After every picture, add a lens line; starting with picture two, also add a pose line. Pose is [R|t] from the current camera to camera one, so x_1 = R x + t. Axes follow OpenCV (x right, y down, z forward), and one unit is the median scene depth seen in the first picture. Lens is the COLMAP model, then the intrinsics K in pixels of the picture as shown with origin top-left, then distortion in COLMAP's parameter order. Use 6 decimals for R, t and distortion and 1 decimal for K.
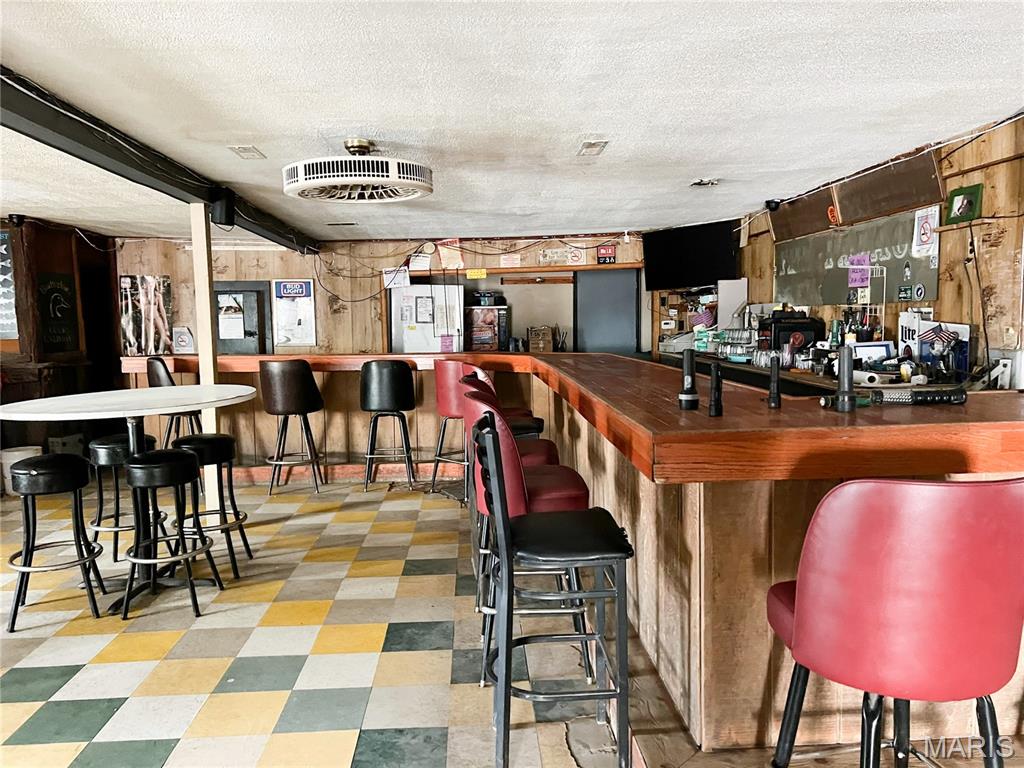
lens RADIAL K [[767.7, 0, 507.2], [0, 767.7, 387.9], [0, 0, 1]] dist [0.064525, -0.070057]
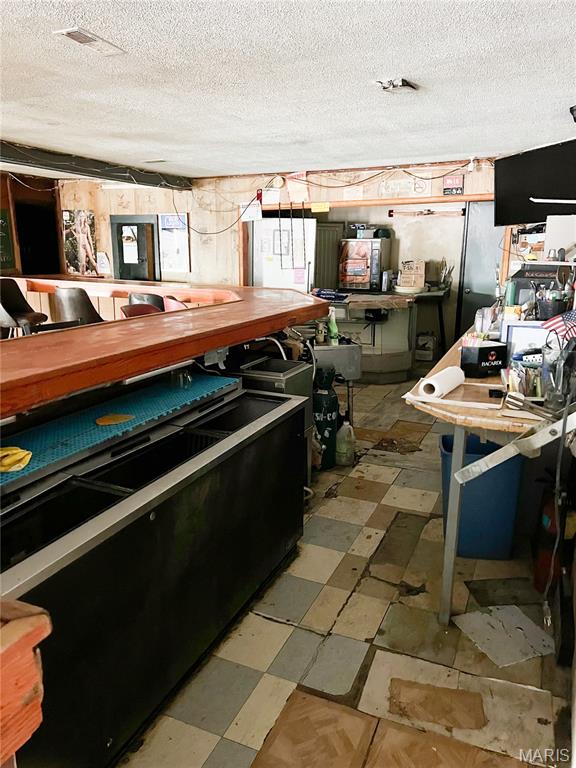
lens RADIAL K [[575.8, 0, 288.0], [0, 575.8, 384.0], [0, 0, 1]] dist [0.064525, -0.070057]
pose [[0.886741, 0.132450, -0.442885, 0.293989], [-0.061192, 0.983275, 0.171541, -0.047591], [0.458198, -0.125011, 0.880015, 0.275748]]
